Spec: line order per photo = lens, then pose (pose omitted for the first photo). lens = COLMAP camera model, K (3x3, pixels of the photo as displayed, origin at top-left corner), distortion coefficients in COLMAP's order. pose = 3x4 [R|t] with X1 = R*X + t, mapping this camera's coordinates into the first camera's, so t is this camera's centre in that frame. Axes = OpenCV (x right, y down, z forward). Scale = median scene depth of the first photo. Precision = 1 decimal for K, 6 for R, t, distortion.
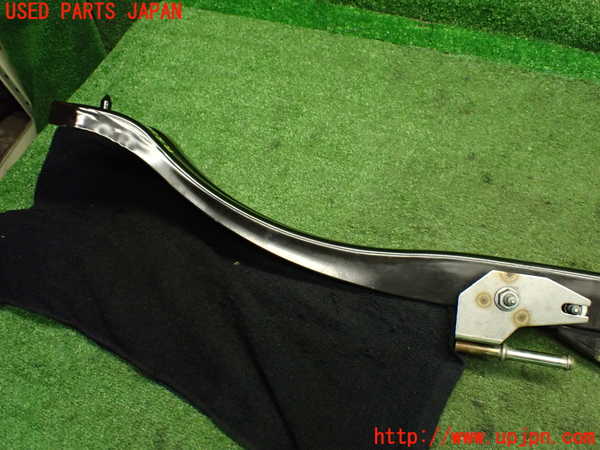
lens RADIAL K [[528.8, 0, 303.9], [0, 528.8, 227.2], [0, 0, 1]] dist [-0.059965, 0.007032]
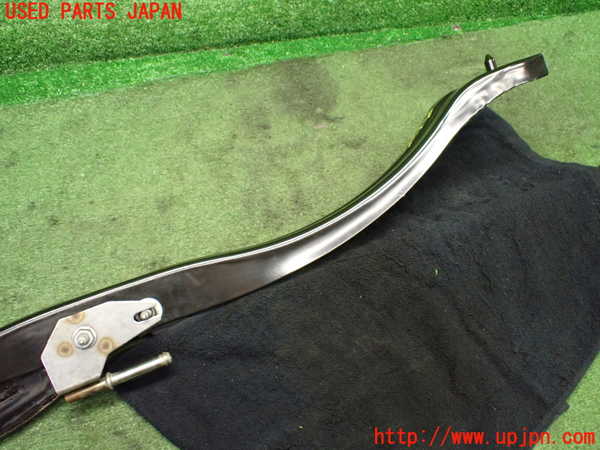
lens RADIAL K [[528.8, 0, 299.7], [0, 528.8, 229.4], [0, 0, 1]] dist [-0.059965, 0.007032]
pose [[0.782107, -0.447031, 0.434133, 0.264416], [0.436505, 0.890218, 0.130287, -0.002285], [-0.444715, 0.087602, 0.891378, -0.099659]]
